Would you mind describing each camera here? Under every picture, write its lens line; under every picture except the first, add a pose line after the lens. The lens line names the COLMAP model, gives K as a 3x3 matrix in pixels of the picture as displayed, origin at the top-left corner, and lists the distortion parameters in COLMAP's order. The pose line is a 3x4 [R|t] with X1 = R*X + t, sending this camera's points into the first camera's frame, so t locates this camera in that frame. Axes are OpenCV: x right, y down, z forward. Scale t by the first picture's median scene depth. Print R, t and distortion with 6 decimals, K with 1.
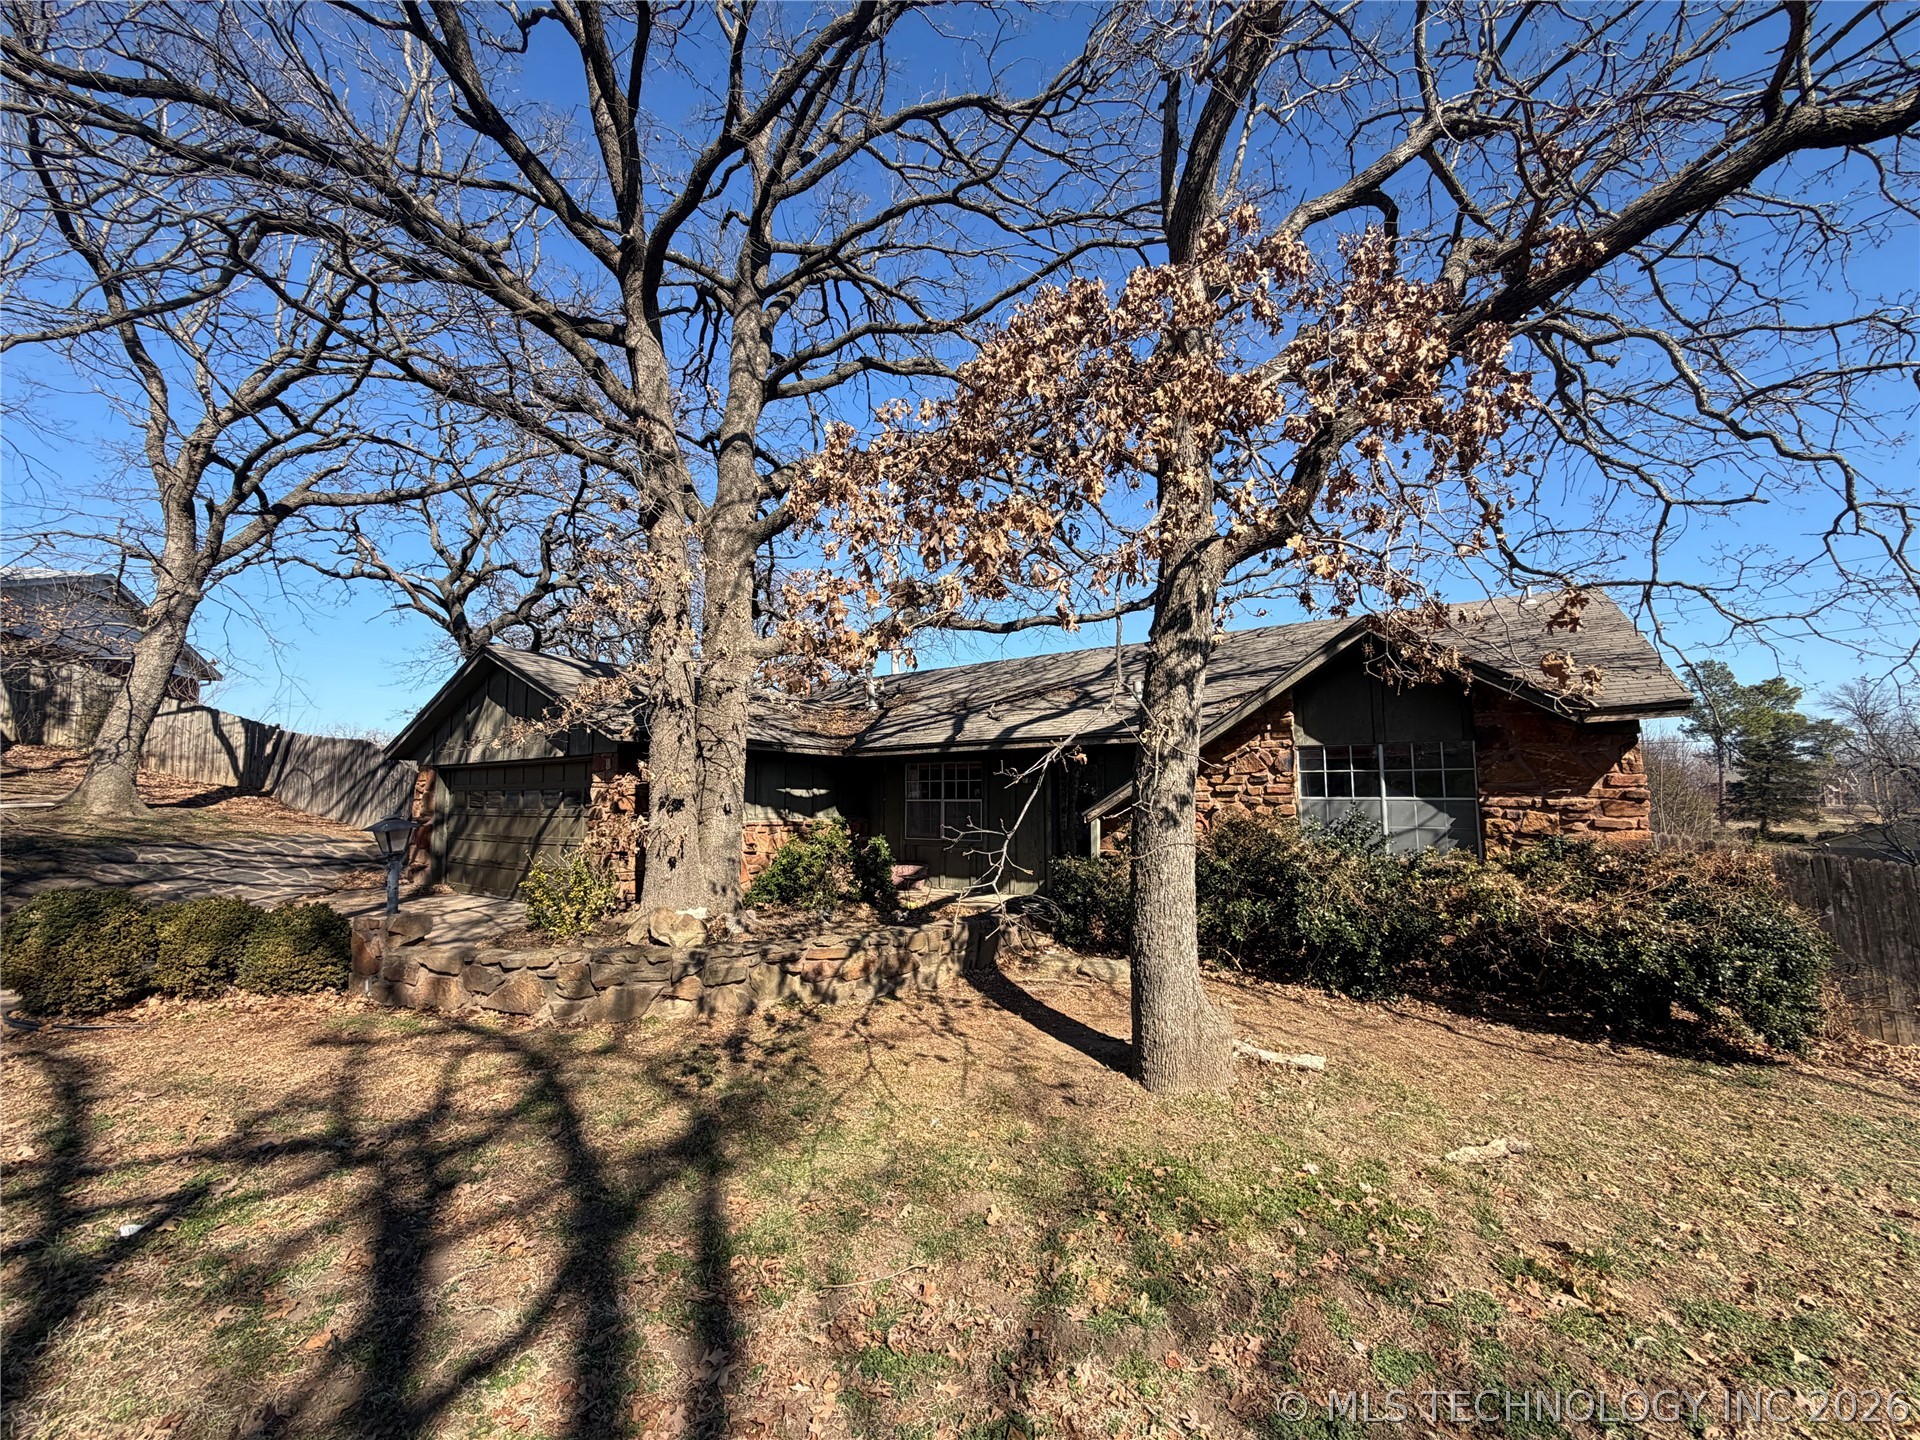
lens RADIAL K [[768.1, 0, 954.6], [0, 768.1, 722.2], [0, 0, 1]] dist [-0.000298, 0.000468]
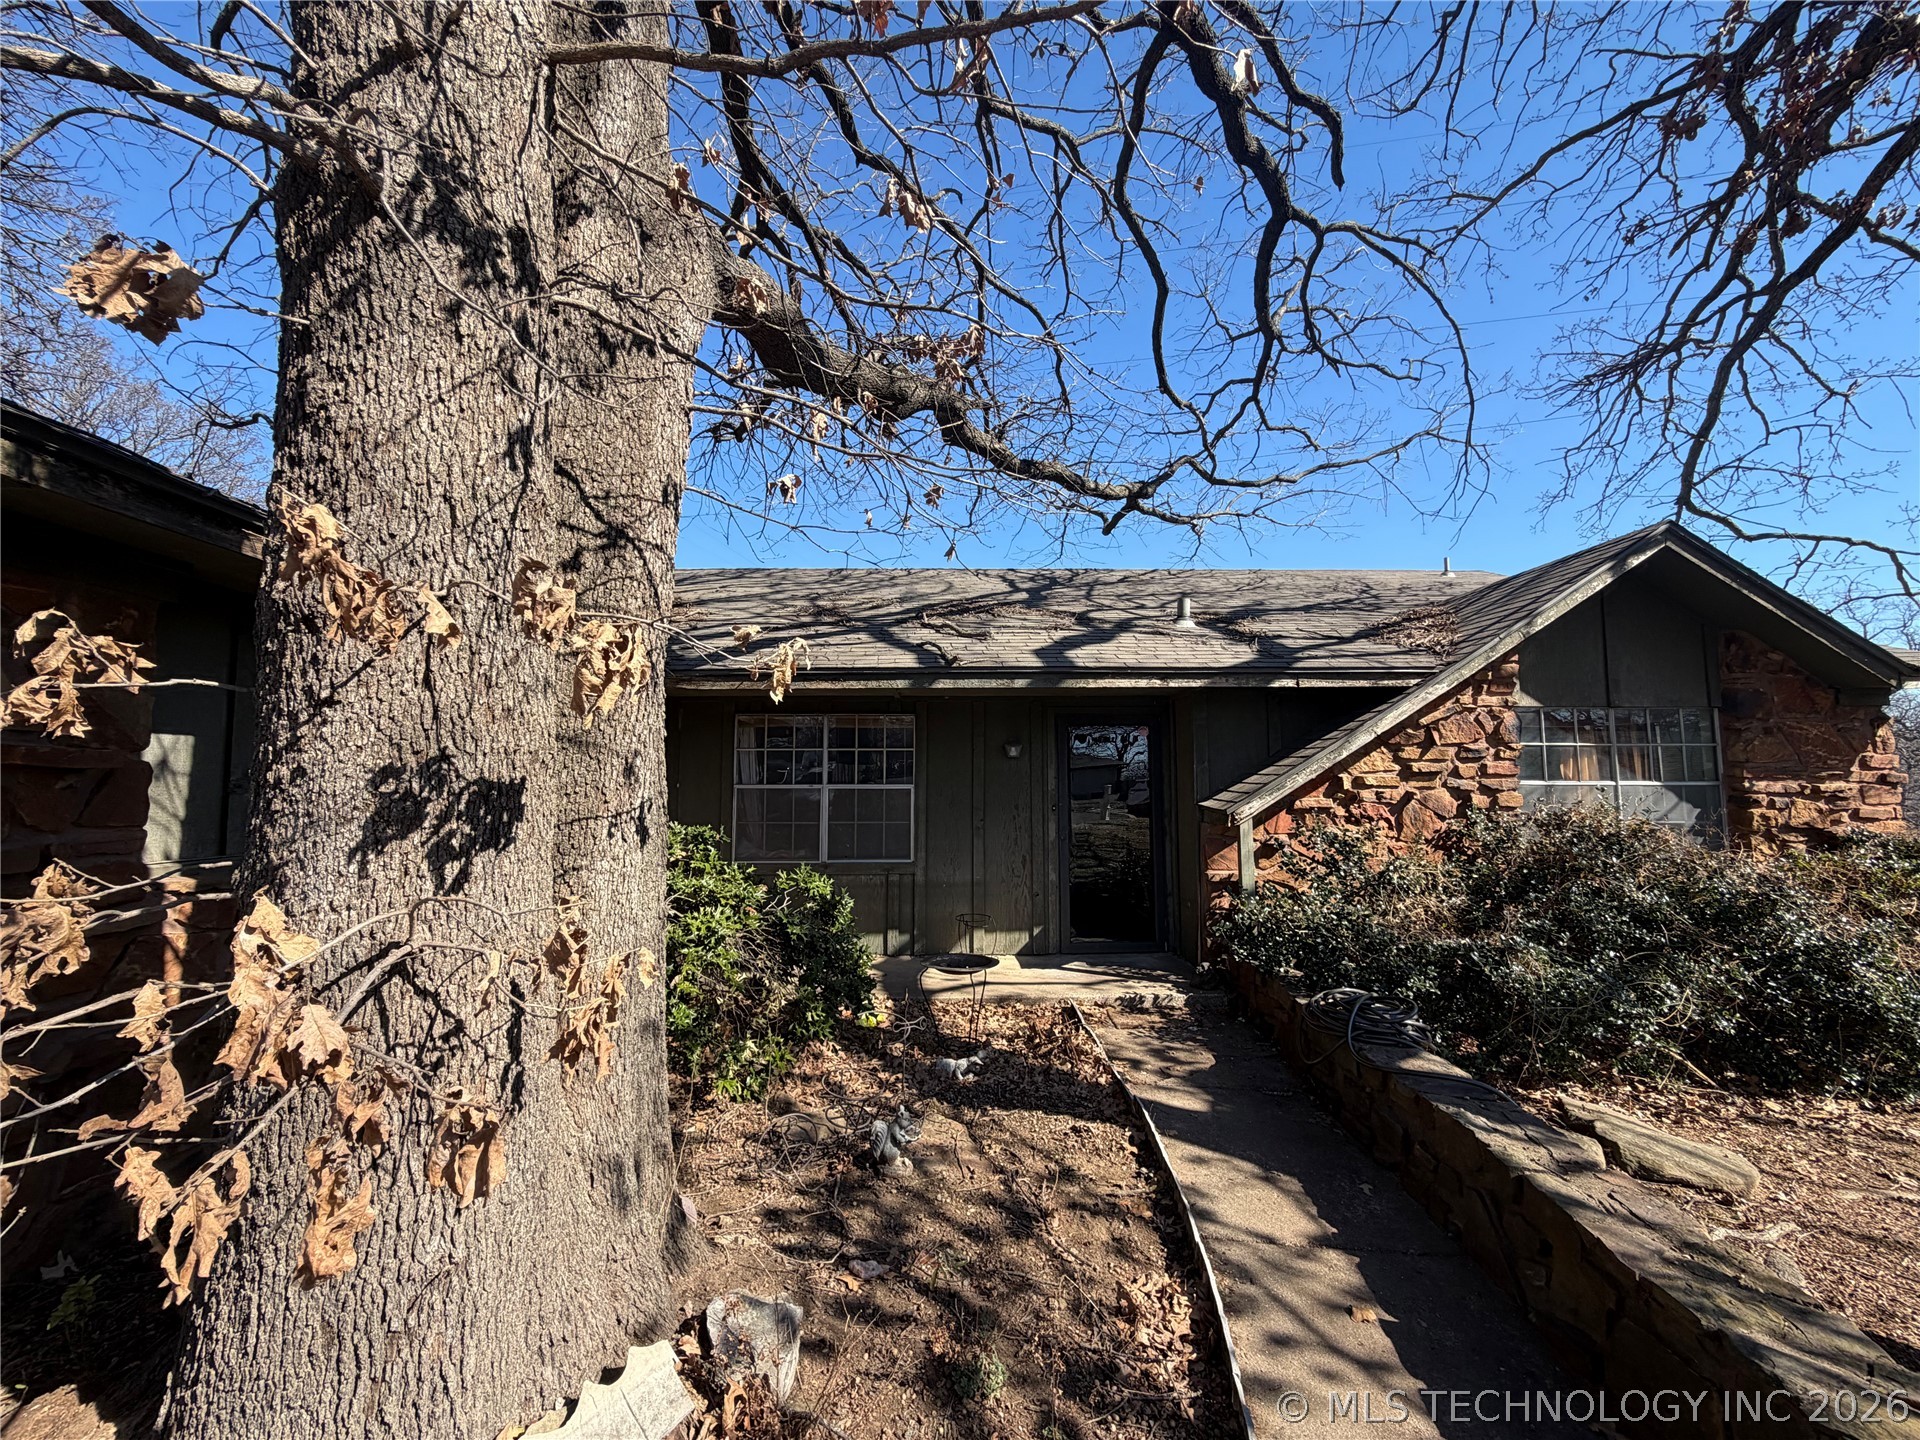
lens RADIAL K [[768.1, 0, 959.5], [0, 768.1, 722.7], [0, 0, 1]] dist [-0.000298, 0.000468]
pose [[0.806758, 0.047444, 0.588974, -0.408567], [-0.058191, 0.998305, -0.000709, 0.086750], [-0.588009, -0.033701, 0.808152, 0.854475]]
